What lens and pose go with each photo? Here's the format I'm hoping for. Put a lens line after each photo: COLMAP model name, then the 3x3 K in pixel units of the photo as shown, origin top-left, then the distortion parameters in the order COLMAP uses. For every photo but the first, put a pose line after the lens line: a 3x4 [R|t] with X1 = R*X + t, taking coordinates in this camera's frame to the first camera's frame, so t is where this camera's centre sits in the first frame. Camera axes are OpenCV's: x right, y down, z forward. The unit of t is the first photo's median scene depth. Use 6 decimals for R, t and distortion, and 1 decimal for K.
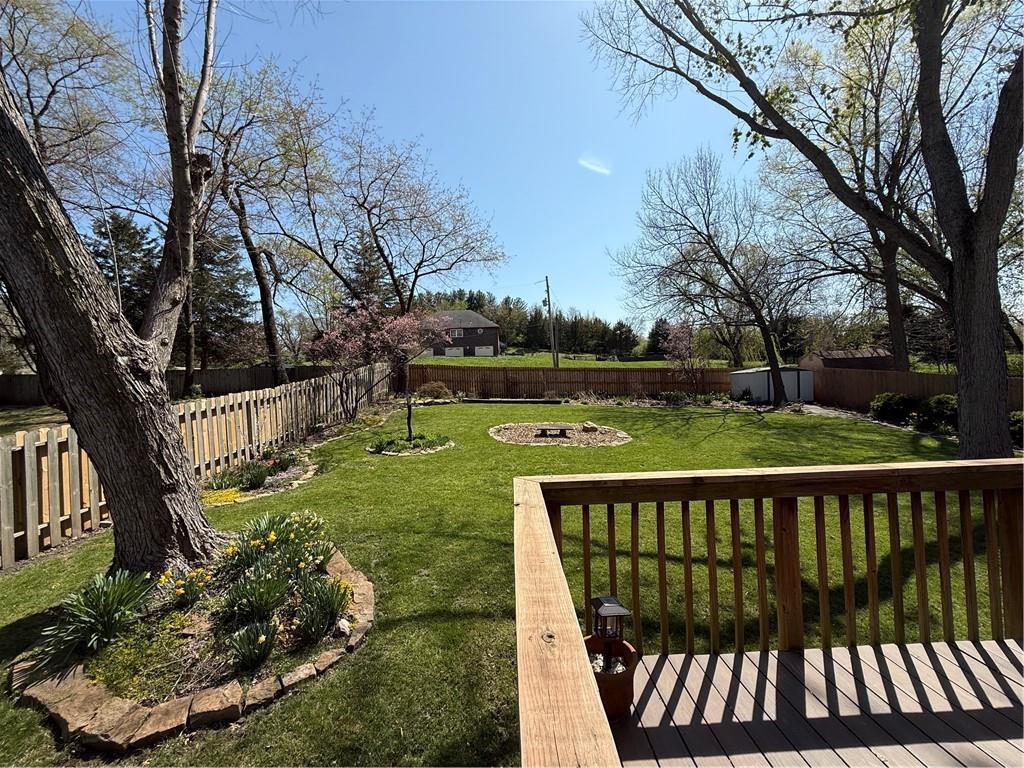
lens RADIAL K [[407.5, 0, 509.5], [0, 407.5, 385.1], [0, 0, 1]] dist [0.001837, -0.000348]
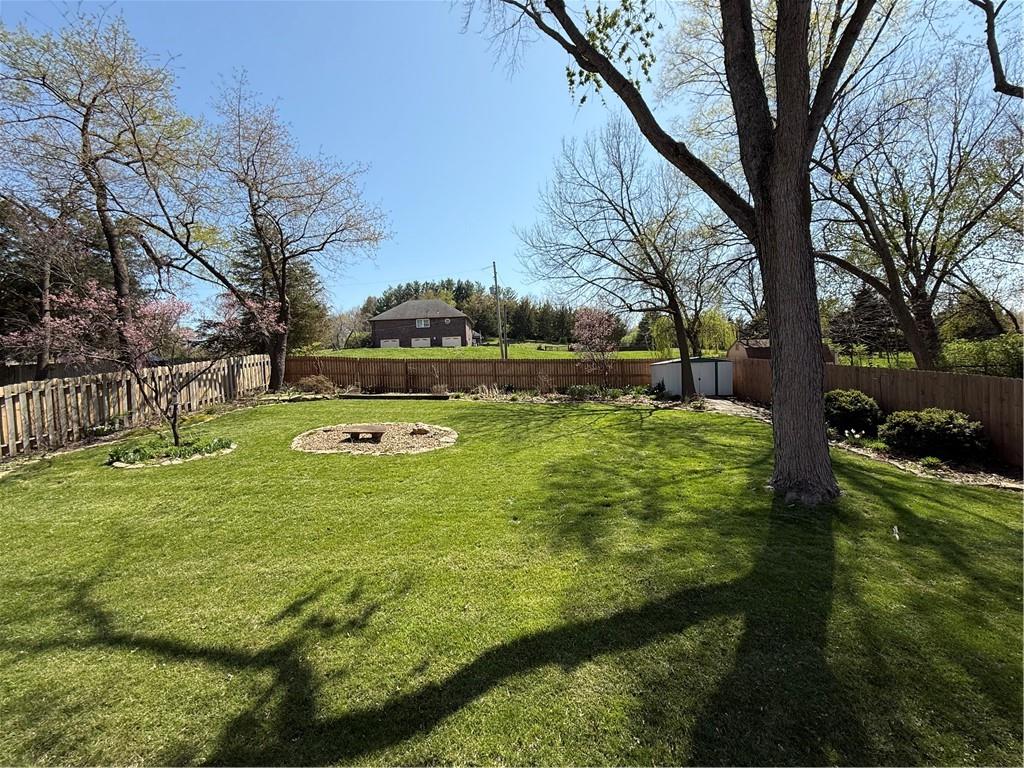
lens RADIAL K [[407.5, 0, 509.5], [0, 407.5, 385.1], [0, 0, 1]] dist [0.001837, -0.000348]
pose [[0.999885, -0.003917, -0.014618, 0.350691], [0.004246, 0.999738, 0.022506, -0.007065], [0.014526, -0.022566, 0.999640, 0.129304]]
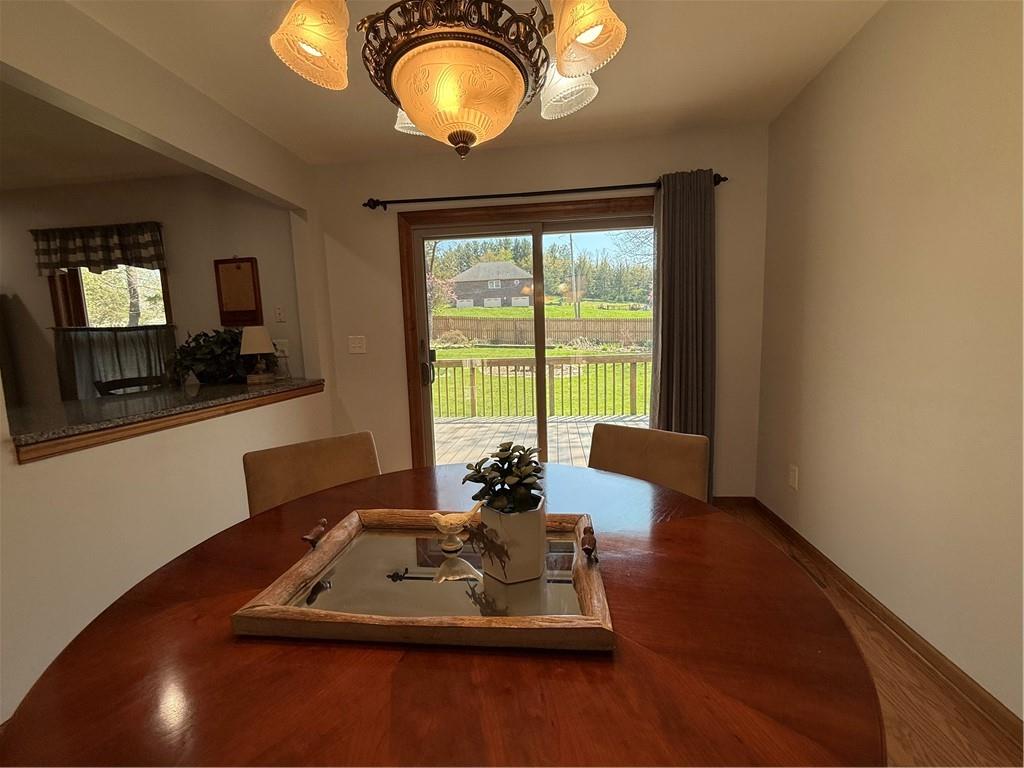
lens RADIAL K [[407.5, 0, 509.5], [0, 407.5, 385.1], [0, 0, 1]] dist [0.001837, -0.000348]
pose [[0.991762, 0.018117, -0.126806, 0.189672], [-0.002351, 0.992355, 0.123392, 0.004581], [0.128073, -0.122077, 0.984223, -0.275350]]
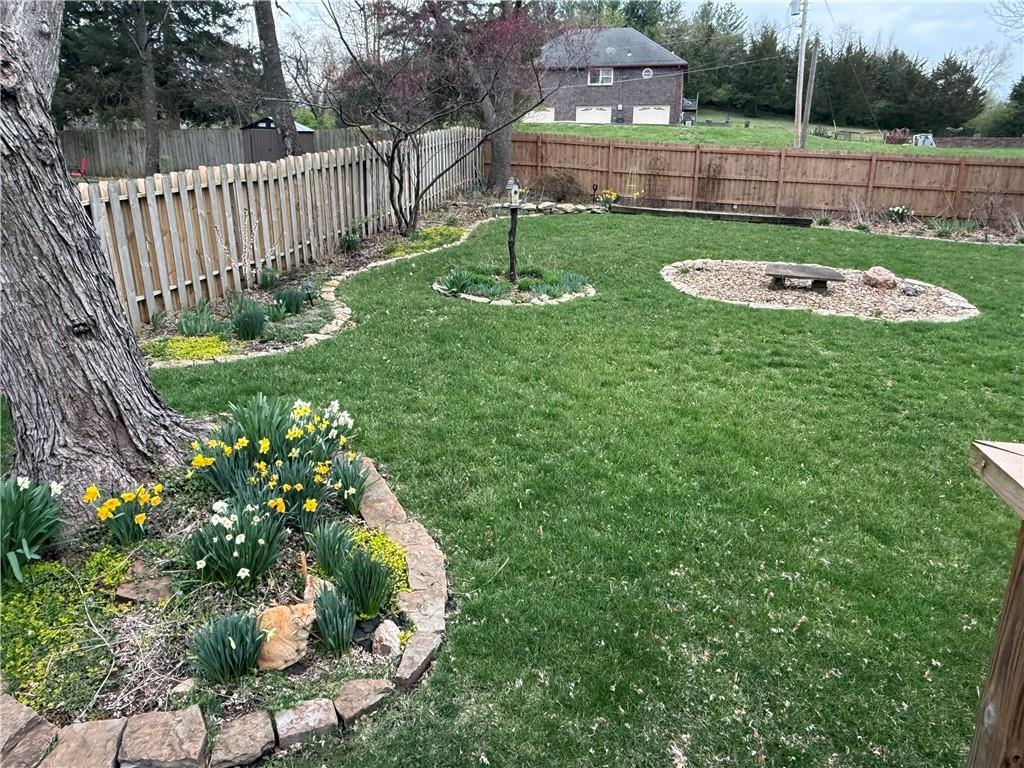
lens RADIAL K [[719.9, 0, 512.0], [0, 719.9, 384.0], [0, 0, 1]] dist [-0.012527, -0.002583]
pose [[0.971884, 0.107443, -0.209519, -0.026827], [-0.047452, 0.960939, 0.272662, 0.011307], [0.230630, -0.255054, 0.939019, 0.070573]]
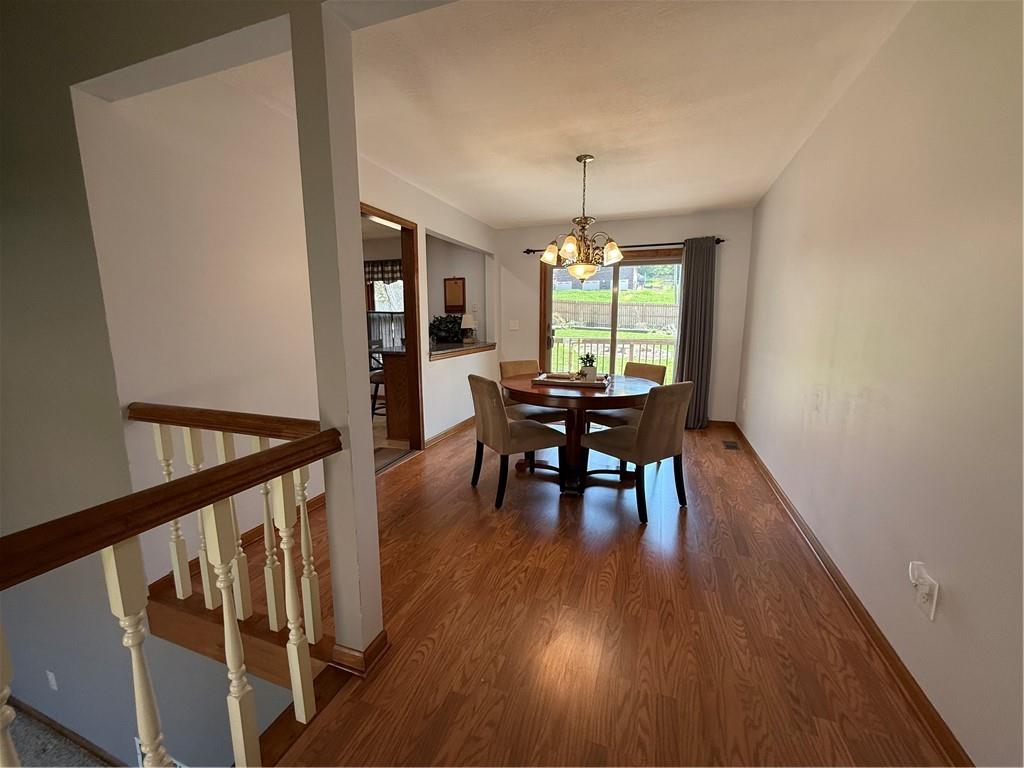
lens RADIAL K [[400.5, 0, 512.0], [0, 400.5, 384.0], [0, 0, 1]] dist [0.015764, -0.000116]
pose [[0.936727, 0.088588, -0.338665, 0.213053], [-0.031076, 0.984674, 0.171614, 0.000636], [0.348678, -0.150231, 0.925124, -0.408304]]
